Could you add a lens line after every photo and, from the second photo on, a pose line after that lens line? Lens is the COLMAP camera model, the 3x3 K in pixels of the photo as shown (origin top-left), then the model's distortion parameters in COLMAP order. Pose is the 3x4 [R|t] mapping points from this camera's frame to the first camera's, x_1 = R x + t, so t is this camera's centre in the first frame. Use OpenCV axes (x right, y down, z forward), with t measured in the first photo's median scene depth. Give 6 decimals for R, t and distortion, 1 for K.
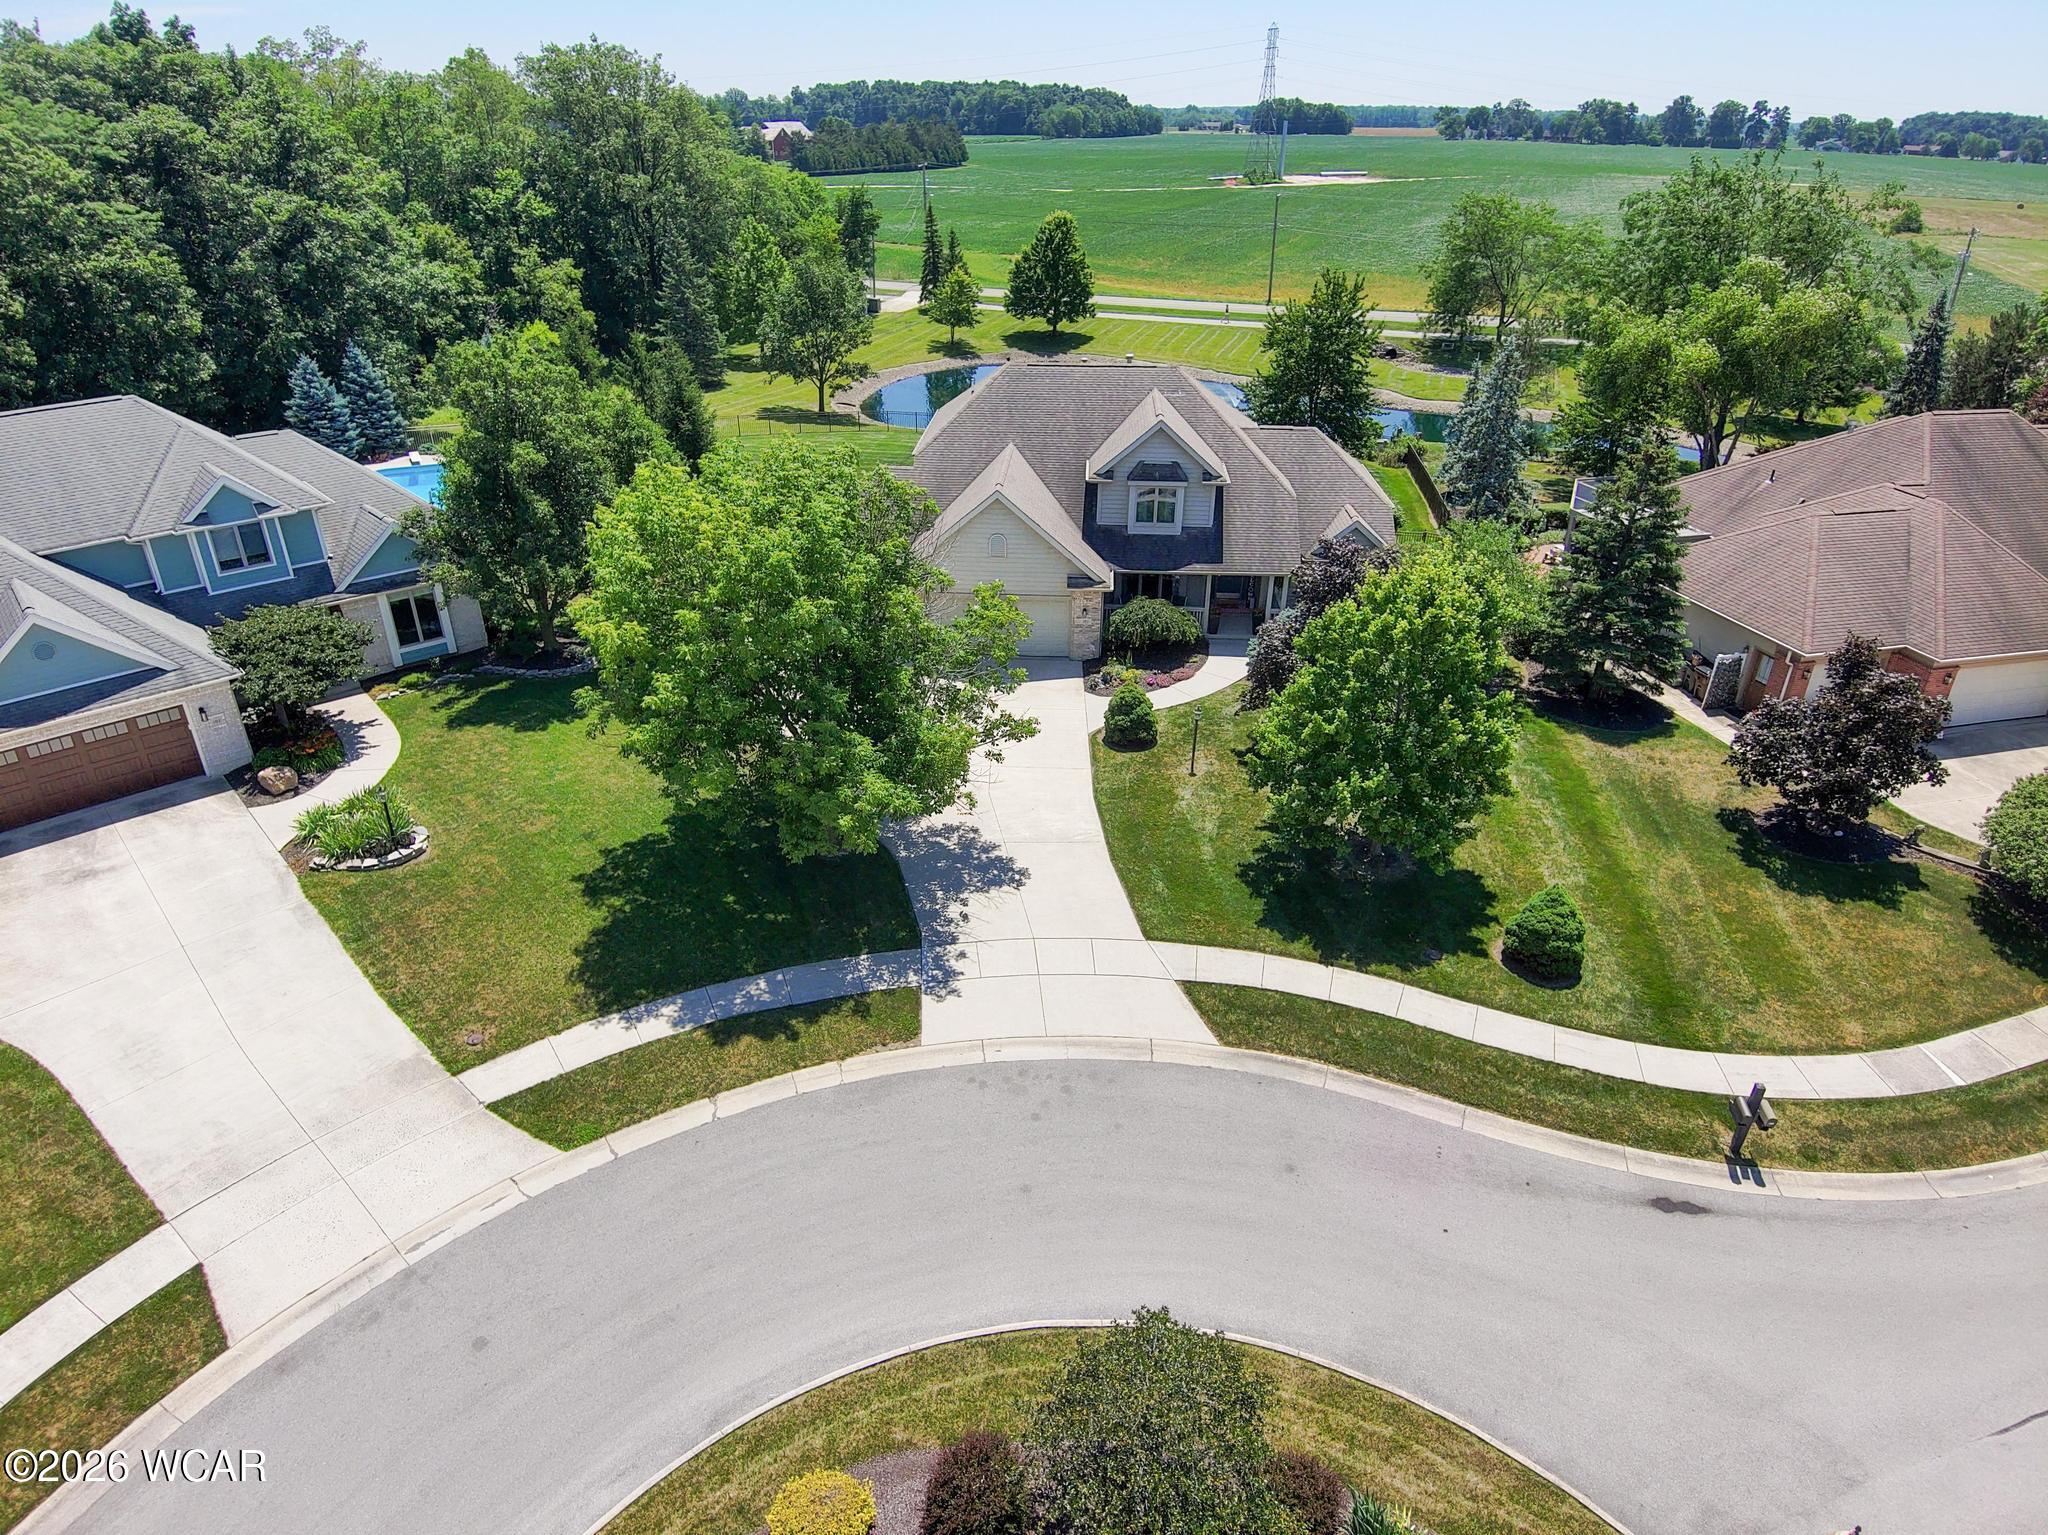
lens RADIAL K [[1222.3, 0, 1026.4], [0, 1222.3, 771.3], [0, 0, 1]] dist [0.083971, -0.116658]
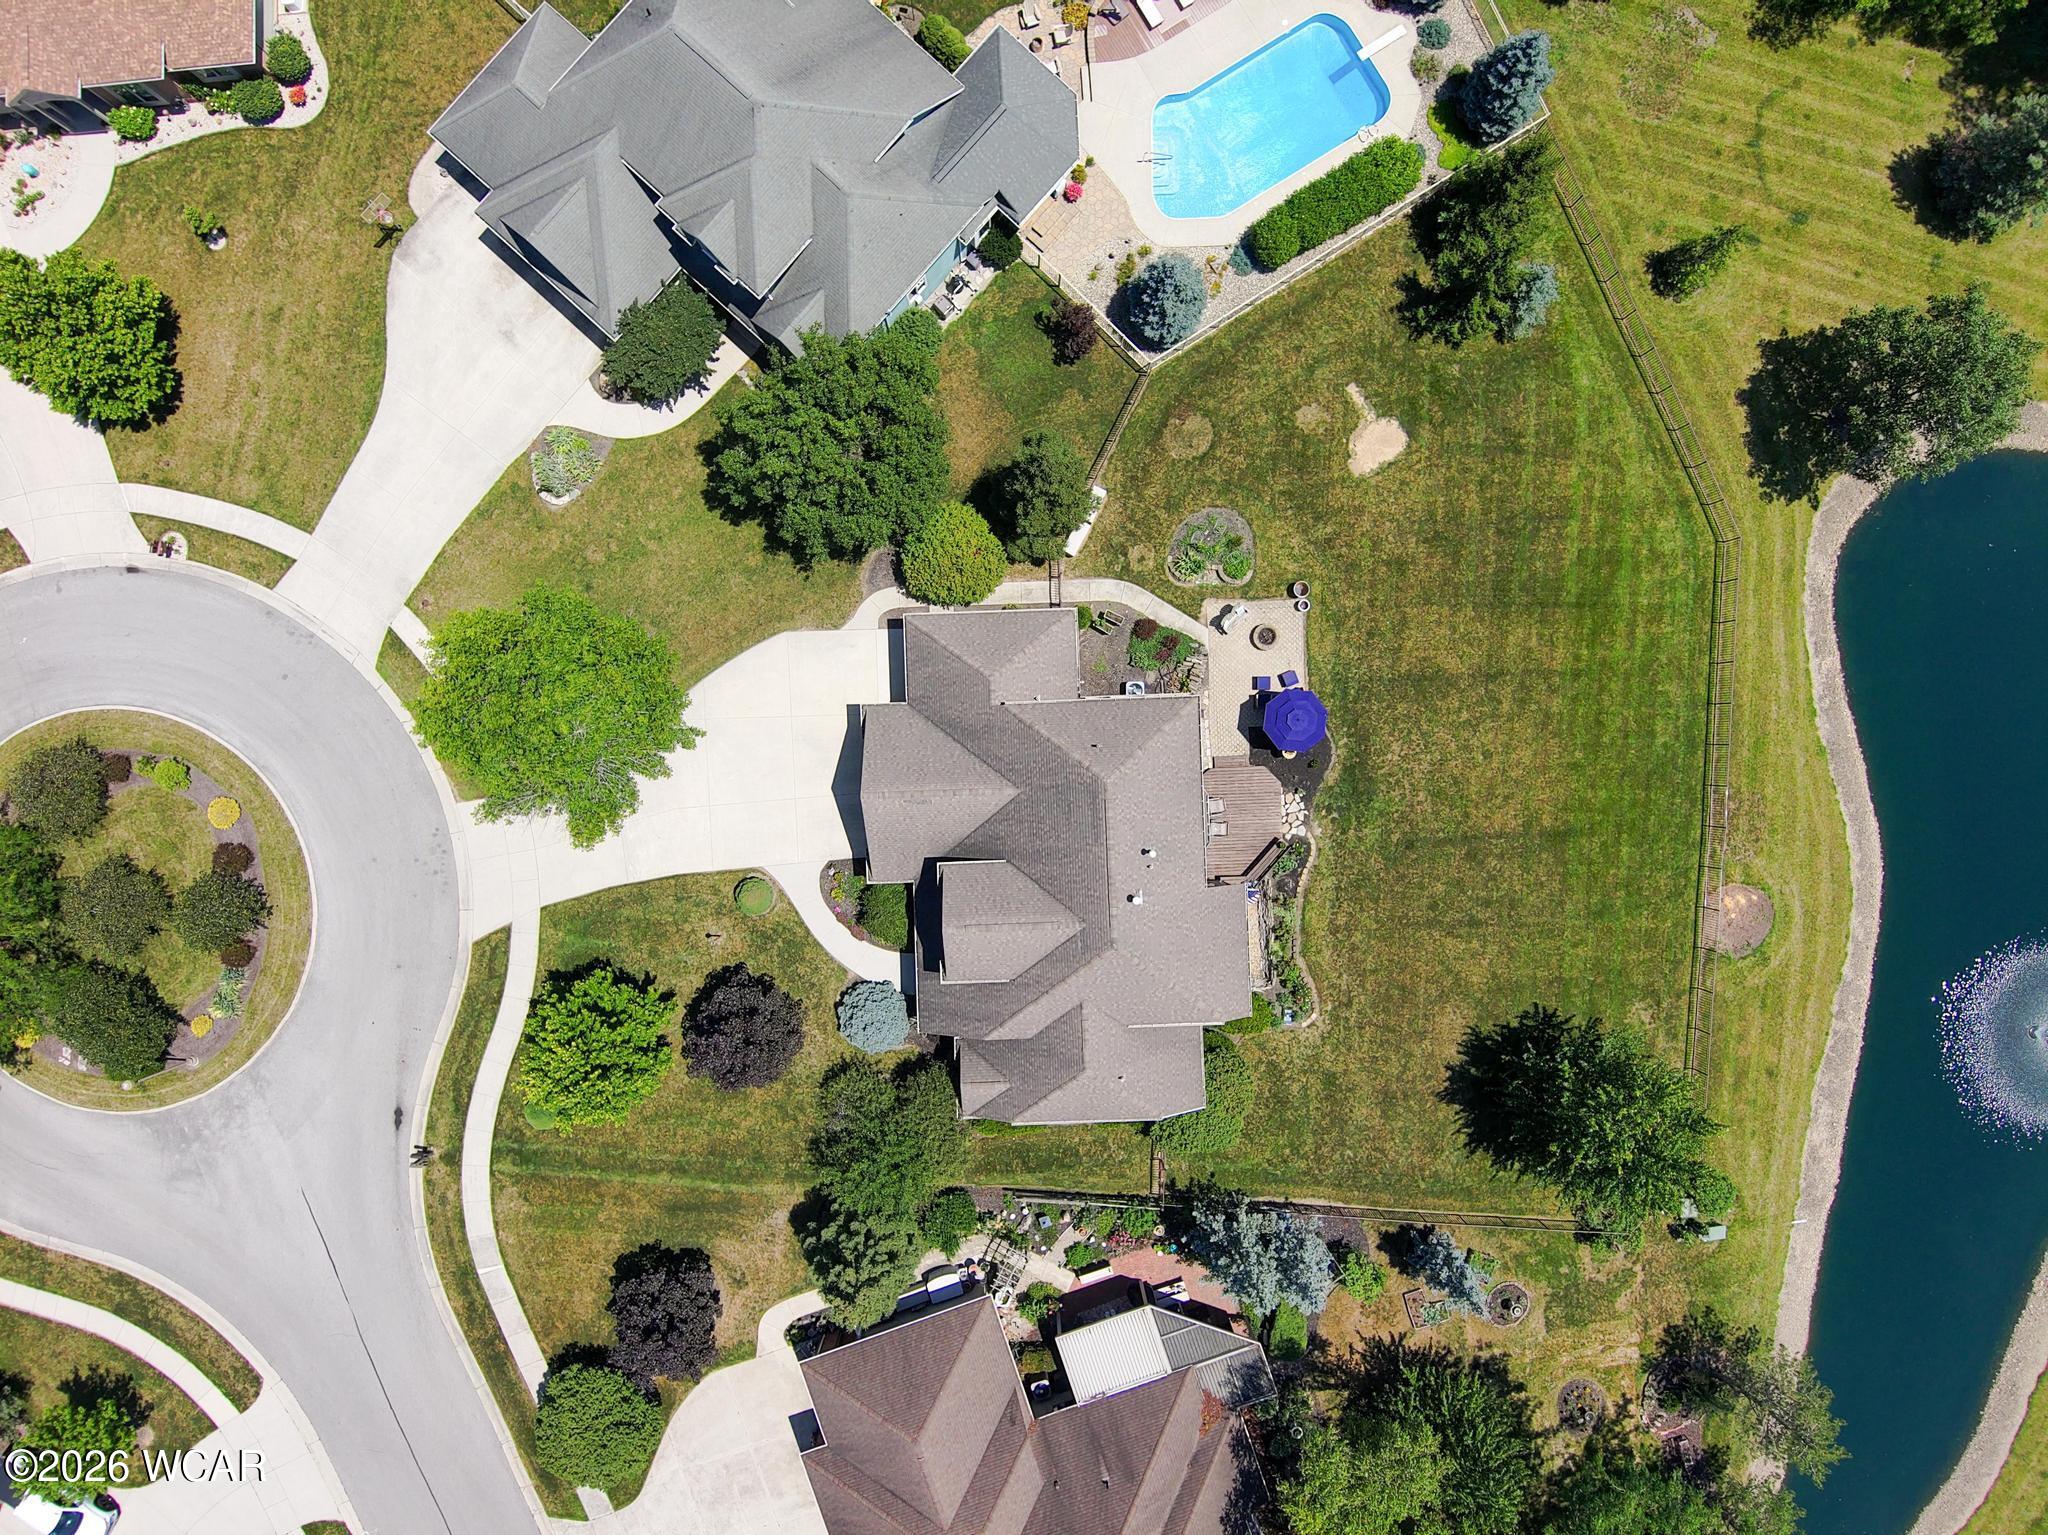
lens RADIAL K [[1222.3, 0, 1026.4], [0, 1222.3, 771.3], [0, 0, 1]] dist [0.083971, -0.116658]
pose [[0.091173, 0.995810, 0.007061, -0.018886], [-0.462238, 0.036039, 0.886023, -0.613511], [0.882056, -0.084045, 0.463587, 0.249815]]
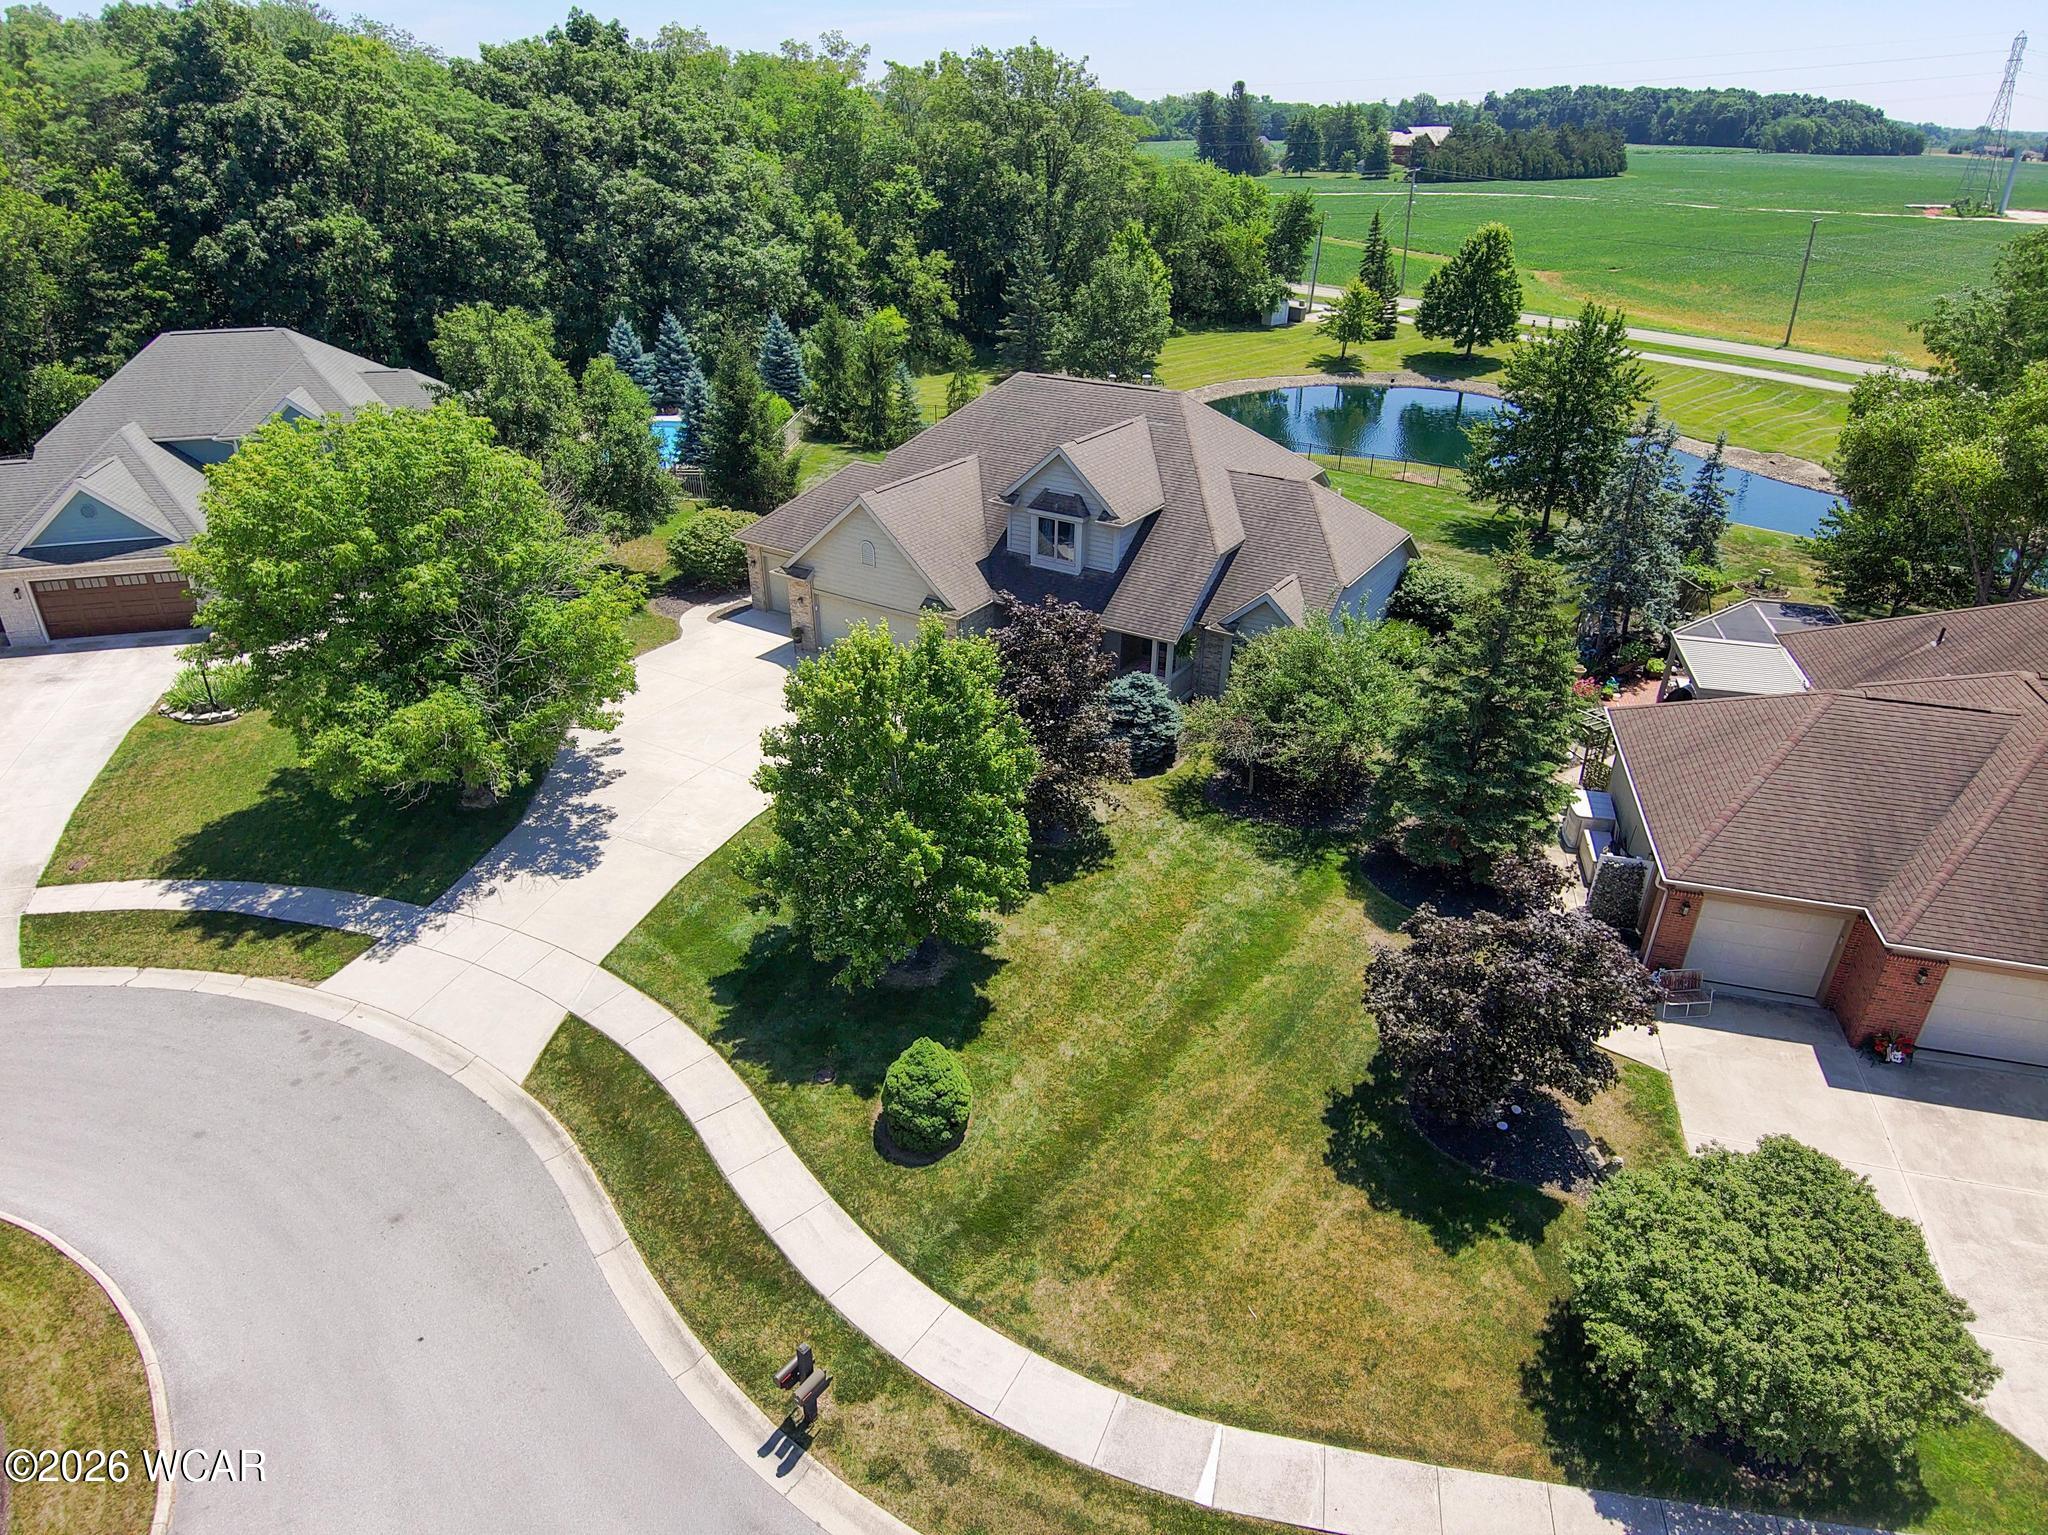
lens RADIAL K [[1224.3, 0, 1018.2], [0, 1224.3, 772.7], [0, 0, 1]] dist [0.056967, -0.085561]
pose [[0.870841, 0.231176, -0.433813, 0.240819], [-0.231782, 0.971358, 0.052348, -0.042066], [0.433489, 0.054963, 0.899481, 0.086012]]
